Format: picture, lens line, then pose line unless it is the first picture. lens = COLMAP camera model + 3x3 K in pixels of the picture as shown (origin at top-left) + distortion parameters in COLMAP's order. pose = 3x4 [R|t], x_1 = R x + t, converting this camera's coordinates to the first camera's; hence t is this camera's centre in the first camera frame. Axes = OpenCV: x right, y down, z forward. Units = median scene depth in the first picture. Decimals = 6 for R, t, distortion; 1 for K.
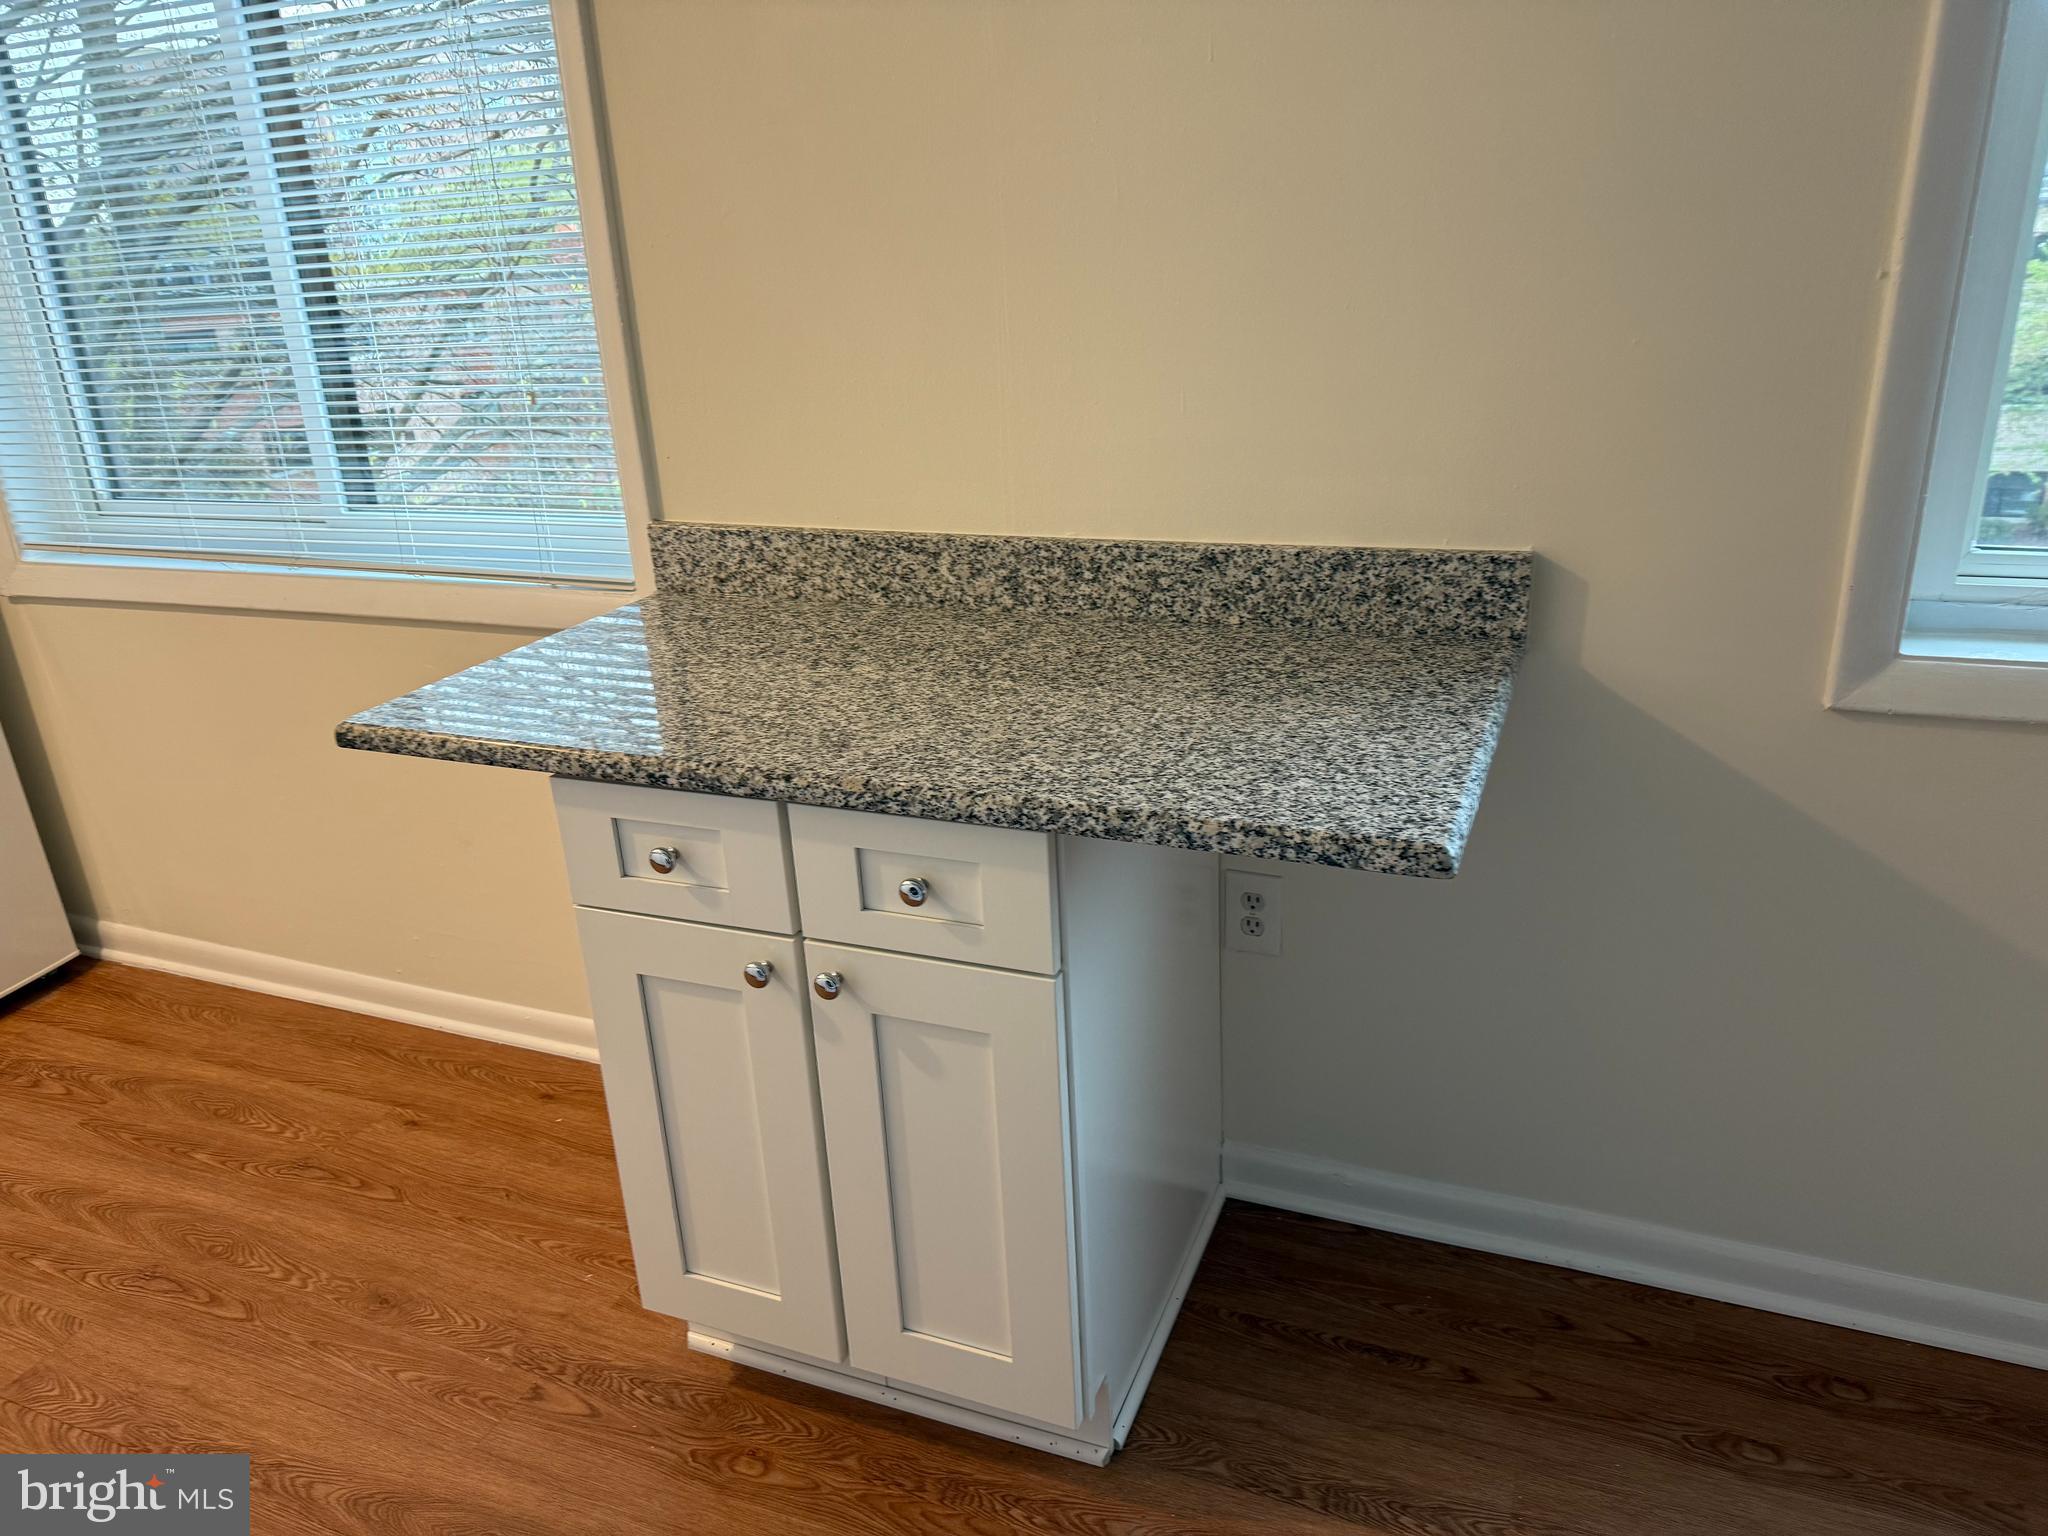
lens RADIAL K [[1438.0, 0, 1014.6], [0, 1438.0, 769.1], [0, 0, 1]] dist [0.043001, -0.049226]
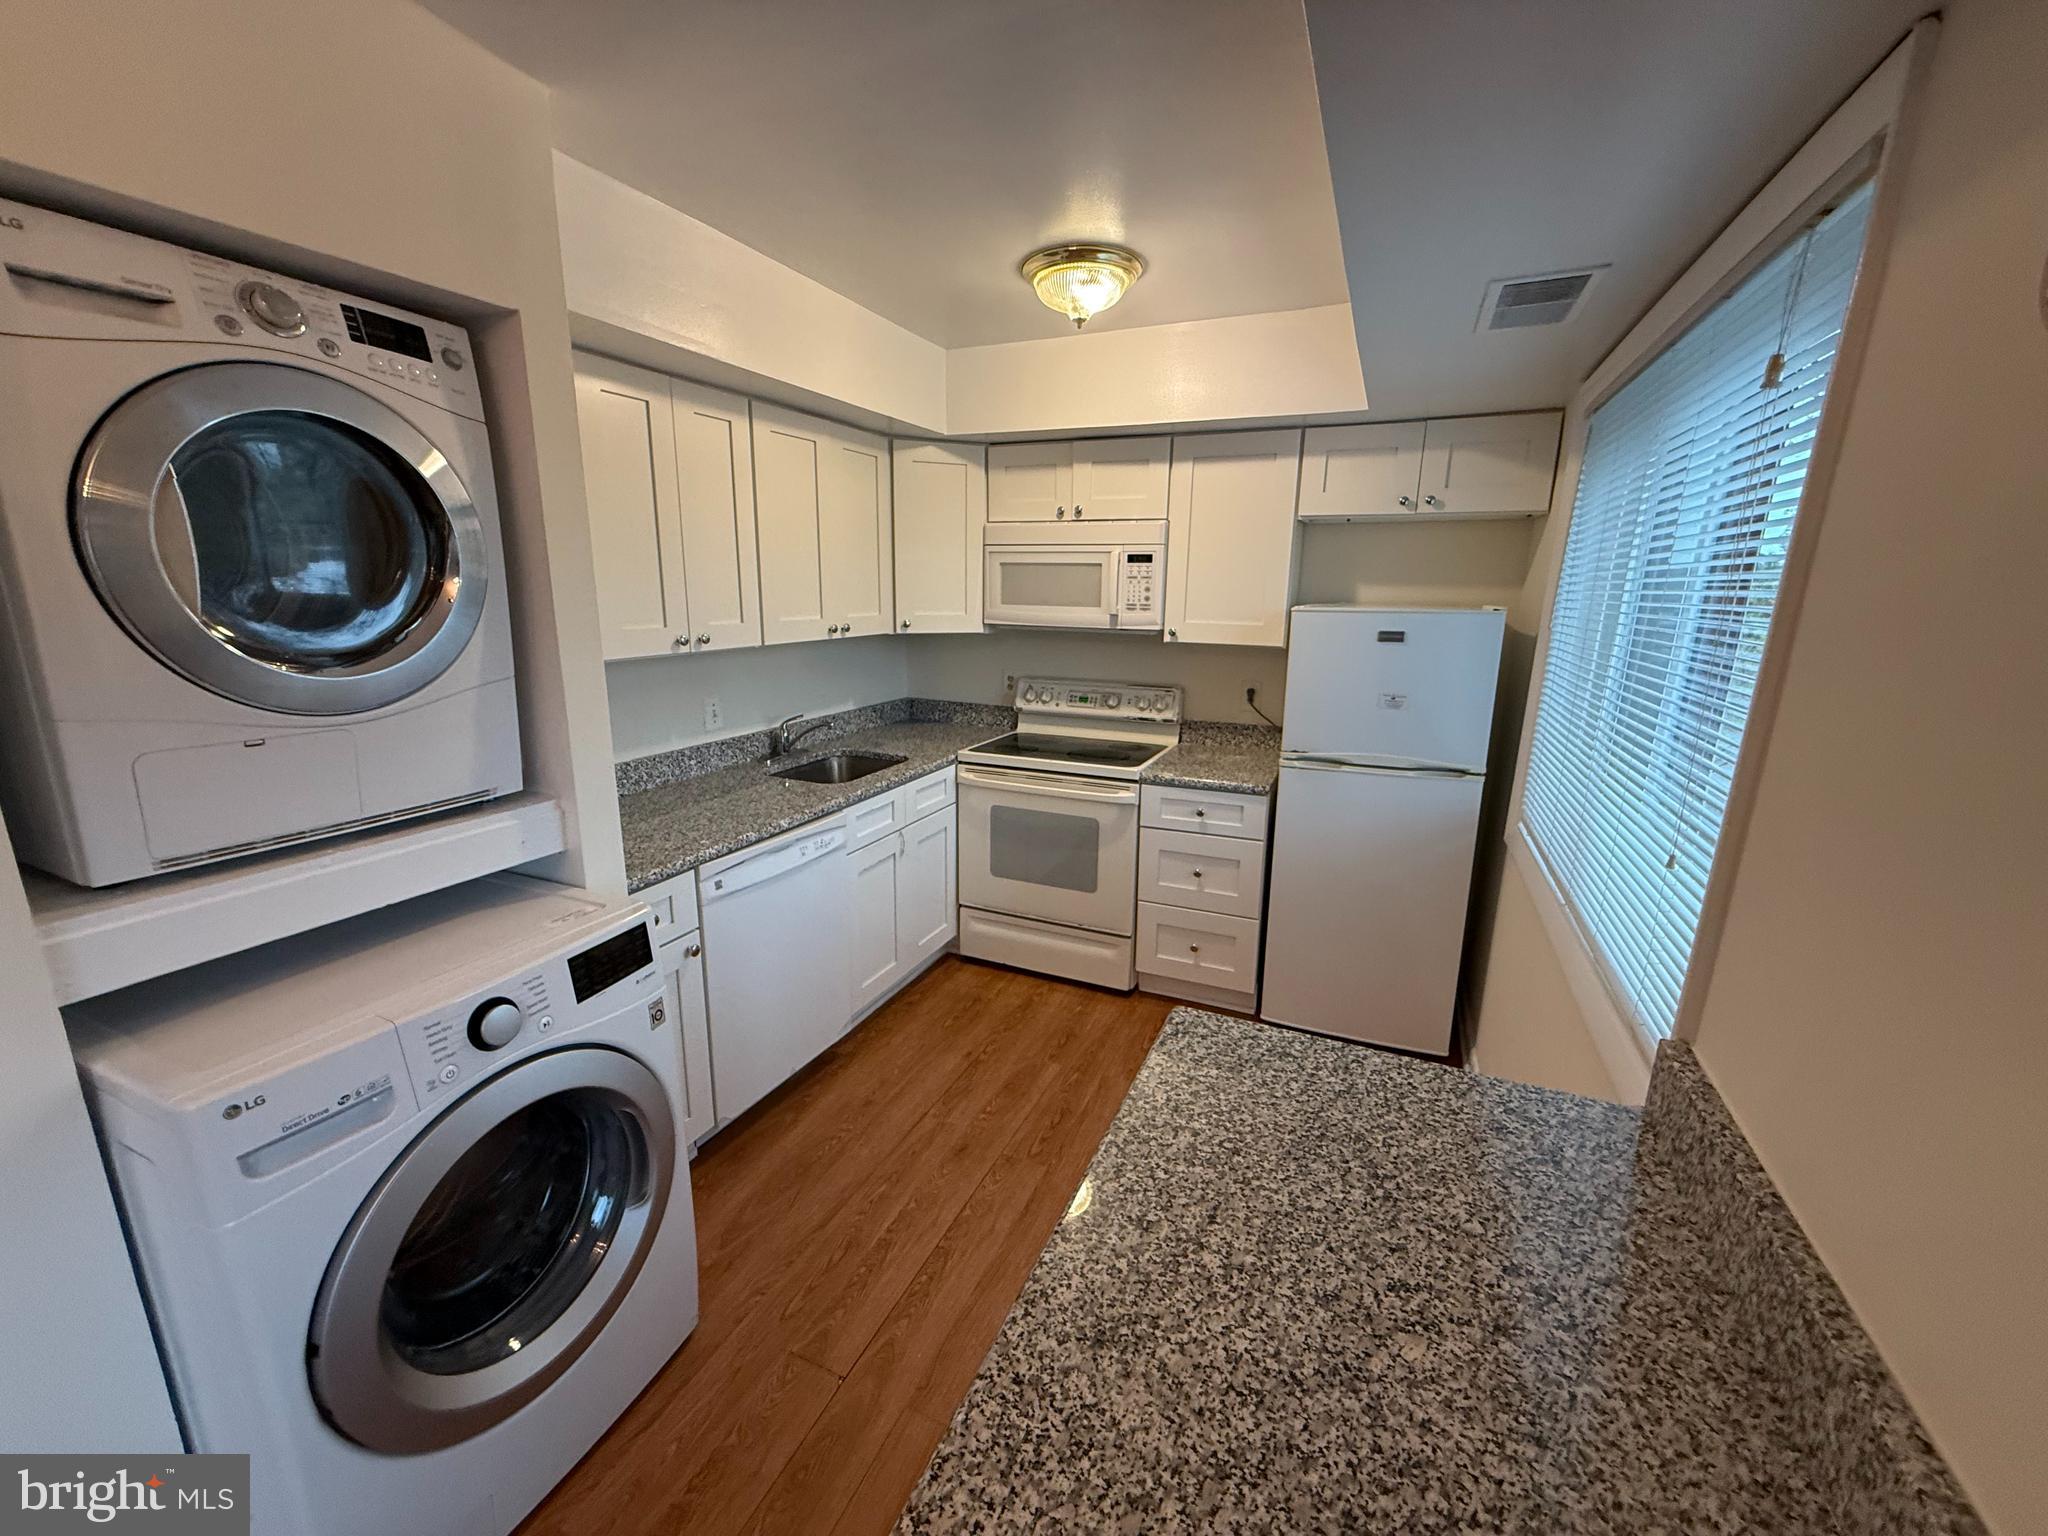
lens RADIAL K [[816.1, 0, 1016.9], [0, 816.1, 769.6], [0, 0, 1]] dist [-0.000139, 0.000207]
pose [[-0.031199, 0.278372, -0.959967, 0.223922], [-0.369532, 0.889171, 0.269852, -0.383591], [0.928694, 0.363157, 0.075126, 0.716530]]
